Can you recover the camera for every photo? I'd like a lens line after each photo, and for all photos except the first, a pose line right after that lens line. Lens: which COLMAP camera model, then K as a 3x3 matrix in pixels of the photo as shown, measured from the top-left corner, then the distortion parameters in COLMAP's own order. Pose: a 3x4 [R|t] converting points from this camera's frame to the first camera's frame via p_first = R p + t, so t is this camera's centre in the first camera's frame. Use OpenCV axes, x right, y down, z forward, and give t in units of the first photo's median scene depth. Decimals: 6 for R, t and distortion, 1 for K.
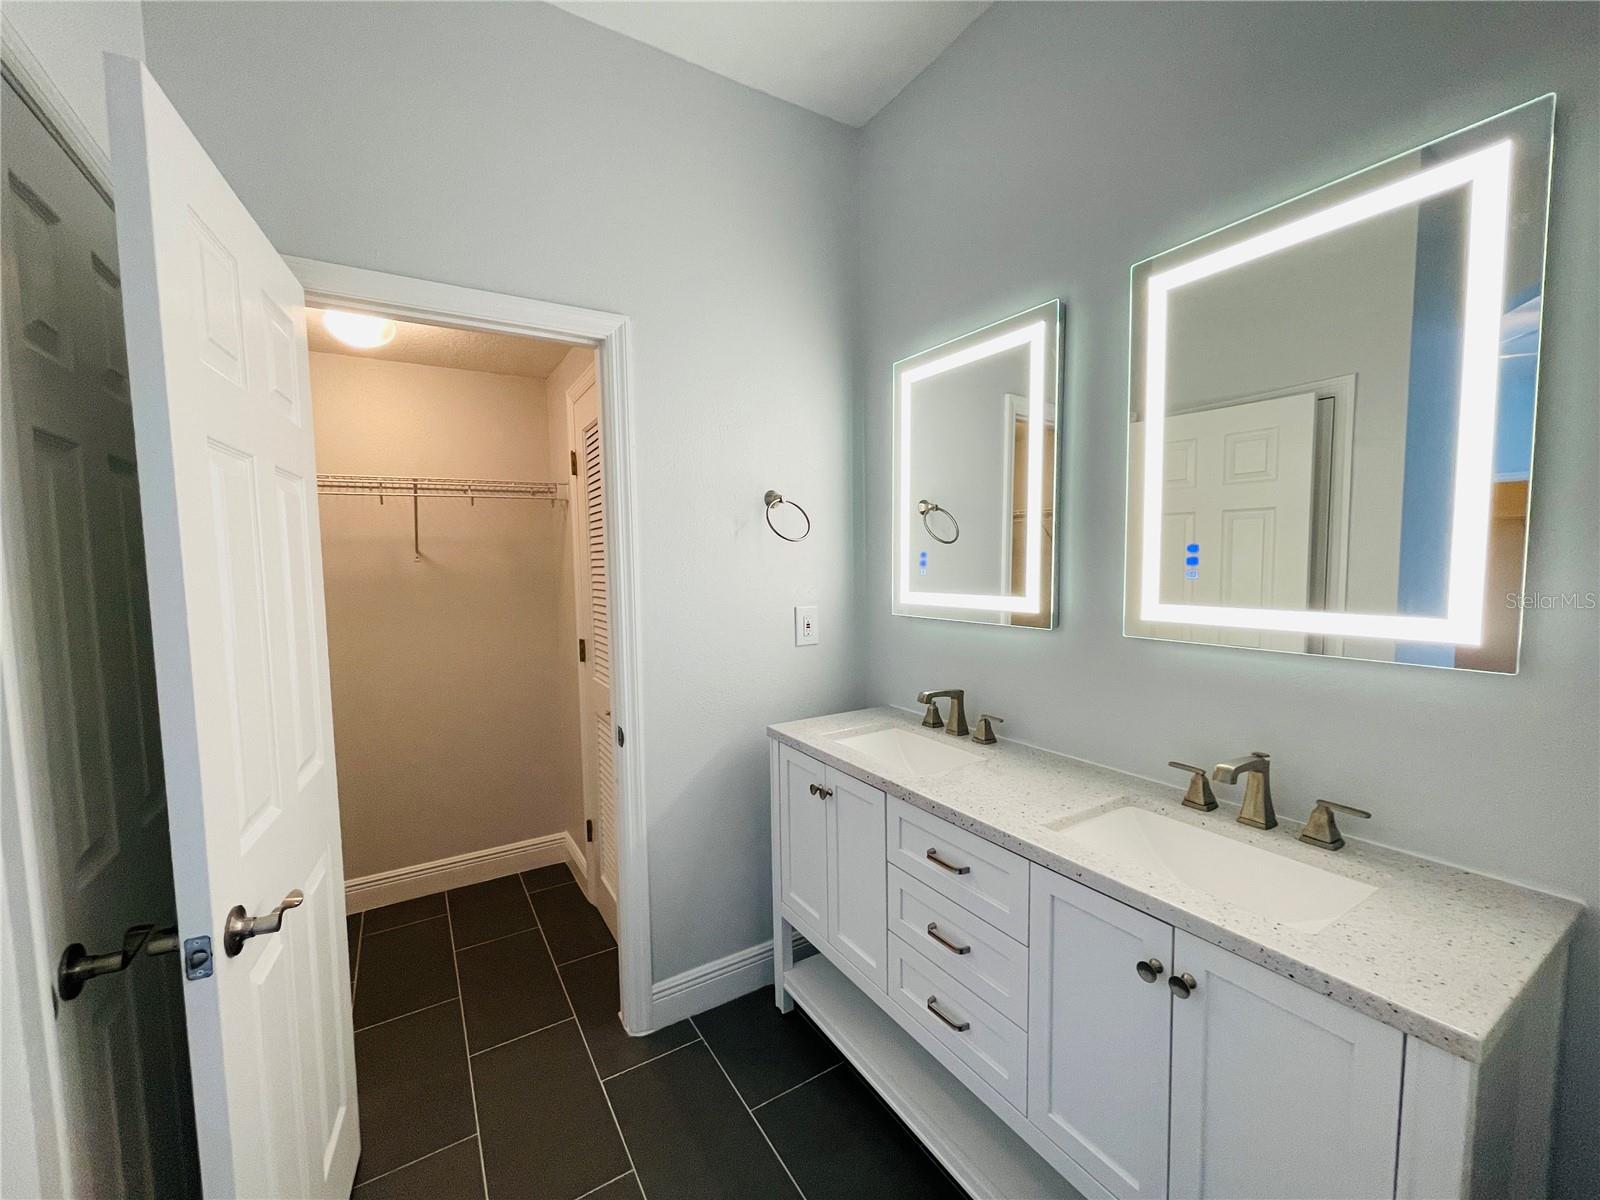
lens RADIAL K [[641.1, 0, 802.1], [0, 641.1, 602.3], [0, 0, 1]] dist [-0.006852, 0.000160]
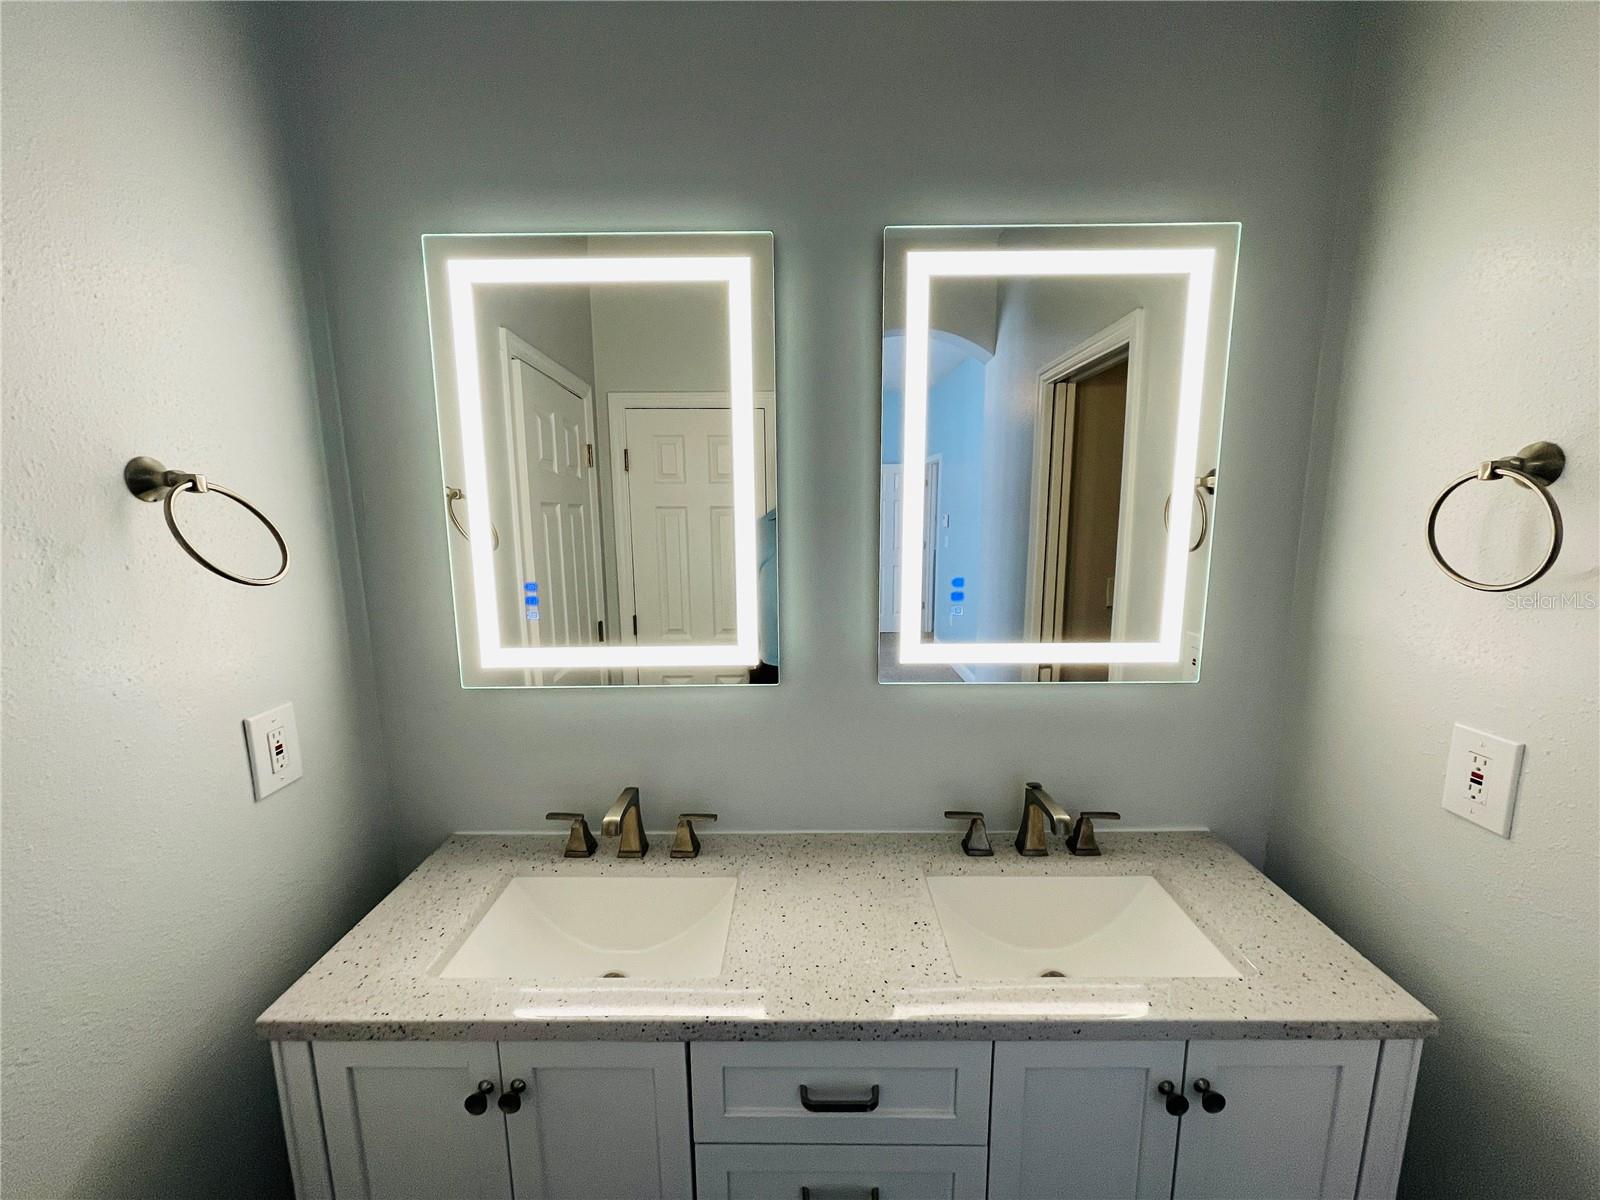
lens RADIAL K [[638.7, 0, 862.4], [0, 638.7, 623.4], [0, 0, 1]] dist [0.002297, 0.000270]
pose [[0.539356, -0.123068, 0.833036, -0.186801], [0.060921, 0.992373, 0.107164, -0.107344], [-0.839871, -0.007050, 0.542740, 0.495685]]
